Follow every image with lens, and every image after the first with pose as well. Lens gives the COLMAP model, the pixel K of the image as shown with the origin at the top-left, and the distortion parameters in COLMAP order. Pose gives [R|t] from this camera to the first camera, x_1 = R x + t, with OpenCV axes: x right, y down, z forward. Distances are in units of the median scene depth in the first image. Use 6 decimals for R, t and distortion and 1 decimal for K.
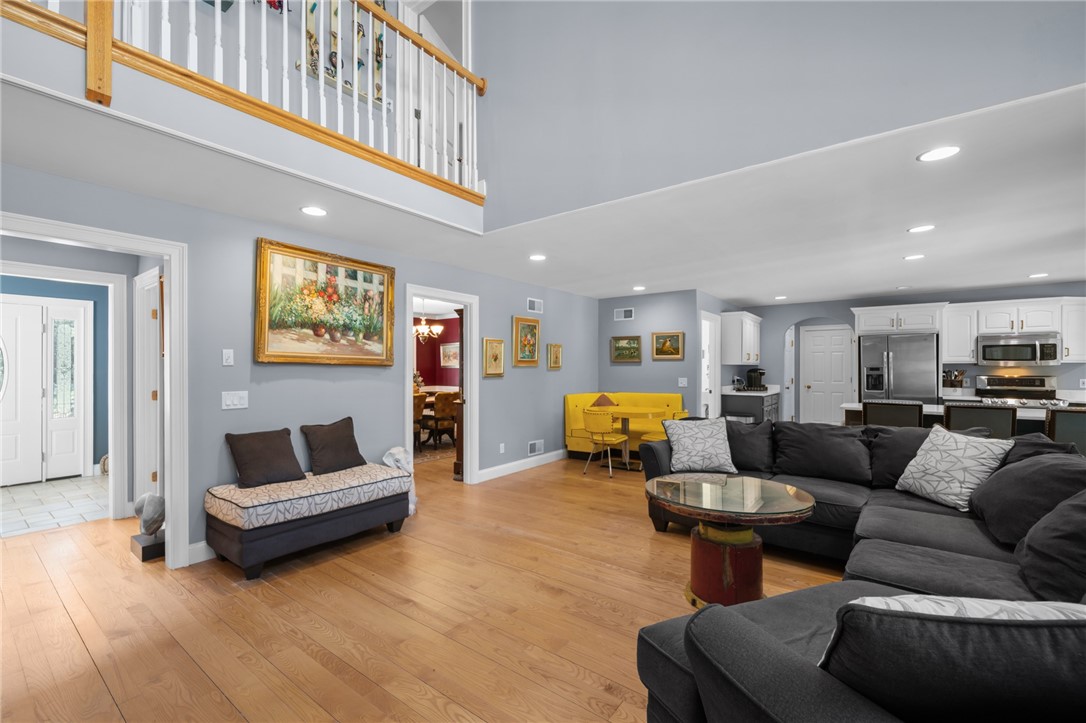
lens RADIAL K [[462.1, 0, 524.2], [0, 462.1, 367.2], [0, 0, 1]] dist [0.000336, 0.000163]
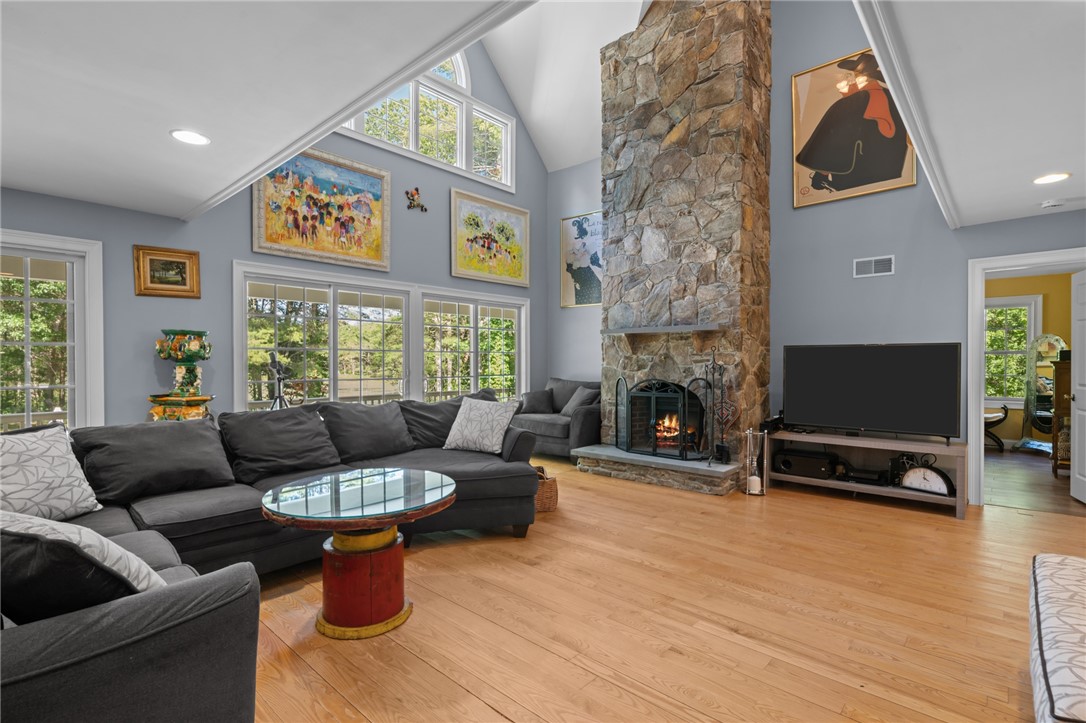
lens RADIAL K [[515.9, 0, 530.7], [0, 515.9, 366.2], [0, 0, 1]] dist [0.002939, 0.000382]
pose [[-0.996905, 0.001280, 0.078602, 0.033006], [0.001692, 0.999985, 0.005181, 0.021682], [-0.078594, 0.005298, -0.996893, 1.240669]]
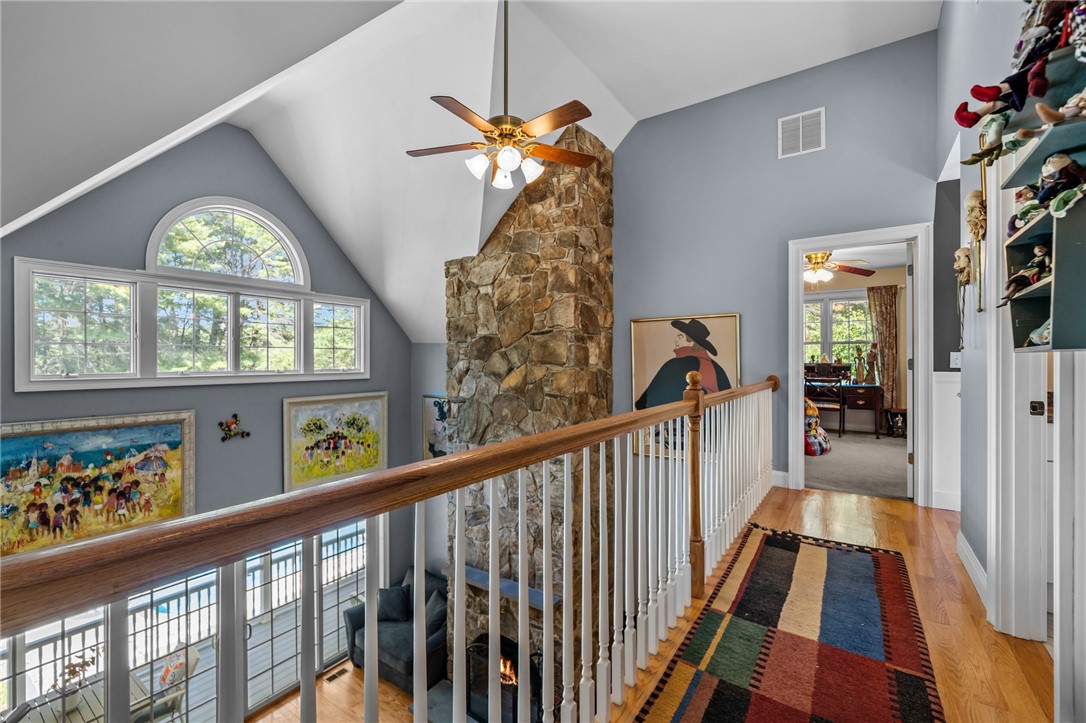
lens RADIAL K [[472.7, 0, 534.0], [0, 472.7, 362.4], [0, 0, 1]] dist [0.000738, -0.000031]
pose [[-0.998317, 0.004946, -0.057778, -0.223672], [0.004818, 0.999986, 0.002348, -0.625357], [0.057788, 0.002066, -0.998327, 1.034146]]
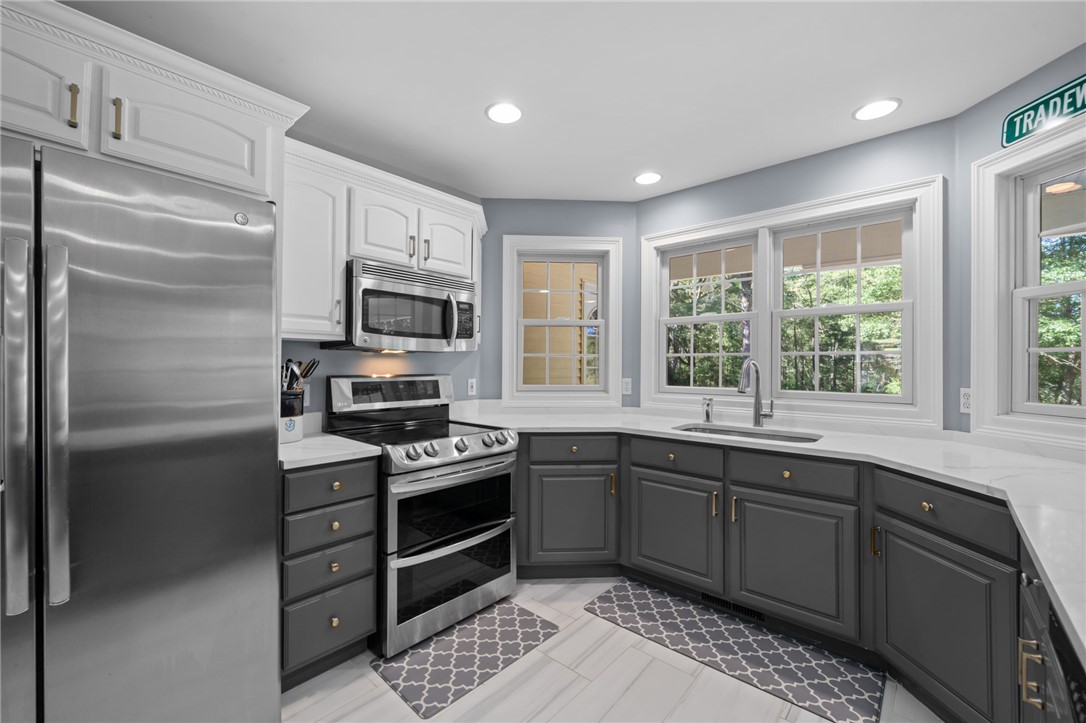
lens RADIAL K [[439.8, 0, 537.2], [0, 439.8, 359.5], [0, 0, 1]] dist [-0.001852, -0.000125]
pose [[0.066844, 0.013500, 0.997672, 1.050307], [-0.008010, 0.999884, -0.012993, 0.013384], [-0.997731, -0.007122, 0.066945, 1.323573]]
